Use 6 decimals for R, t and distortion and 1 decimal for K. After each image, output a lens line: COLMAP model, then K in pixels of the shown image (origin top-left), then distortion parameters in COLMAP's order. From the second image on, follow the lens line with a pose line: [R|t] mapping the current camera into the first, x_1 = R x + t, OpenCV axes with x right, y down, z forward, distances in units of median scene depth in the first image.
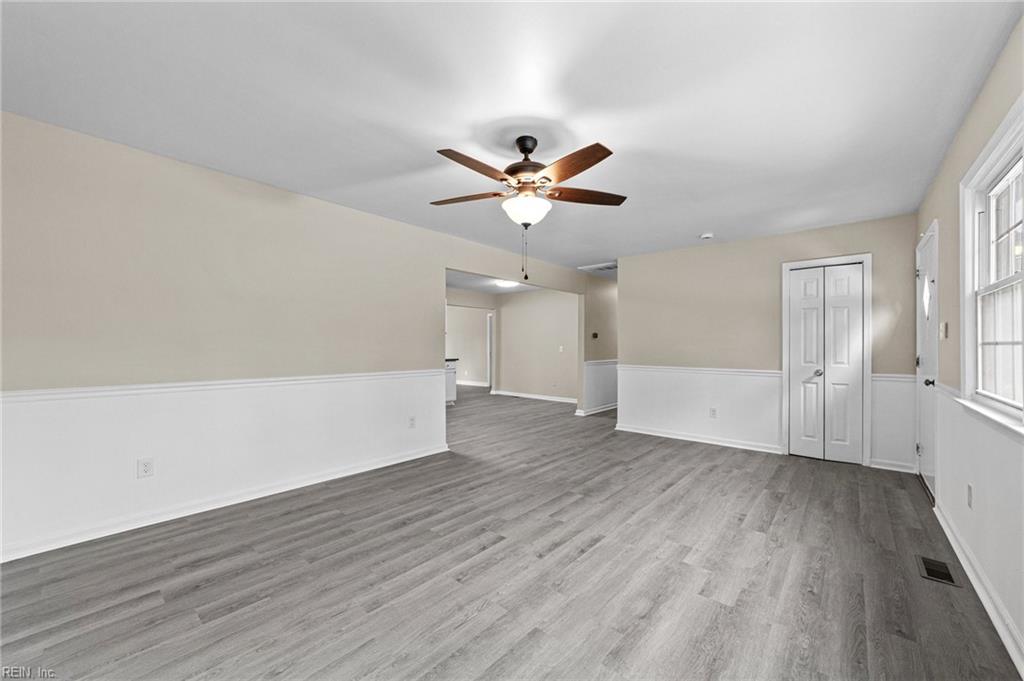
lens RADIAL K [[390.2, 0, 516.1], [0, 390.2, 347.8], [0, 0, 1]] dist [-0.018686, 0.008046]
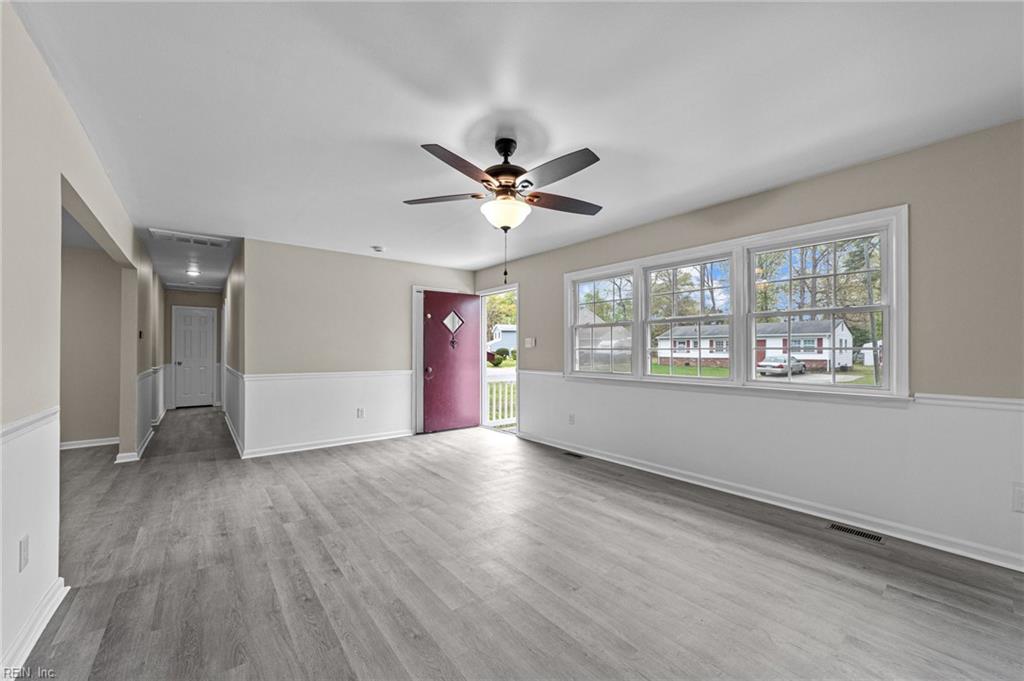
lens RADIAL K [[392.1, 0, 503.7], [0, 392.1, 347.7], [0, 0, 1]] dist [-0.016830, 0.008261]
pose [[0.200048, 0.005336, 0.979772, -0.712242], [0.005520, 0.999963, -0.006573, -0.004912], [-0.979771, 0.006724, 0.200011, 0.603132]]
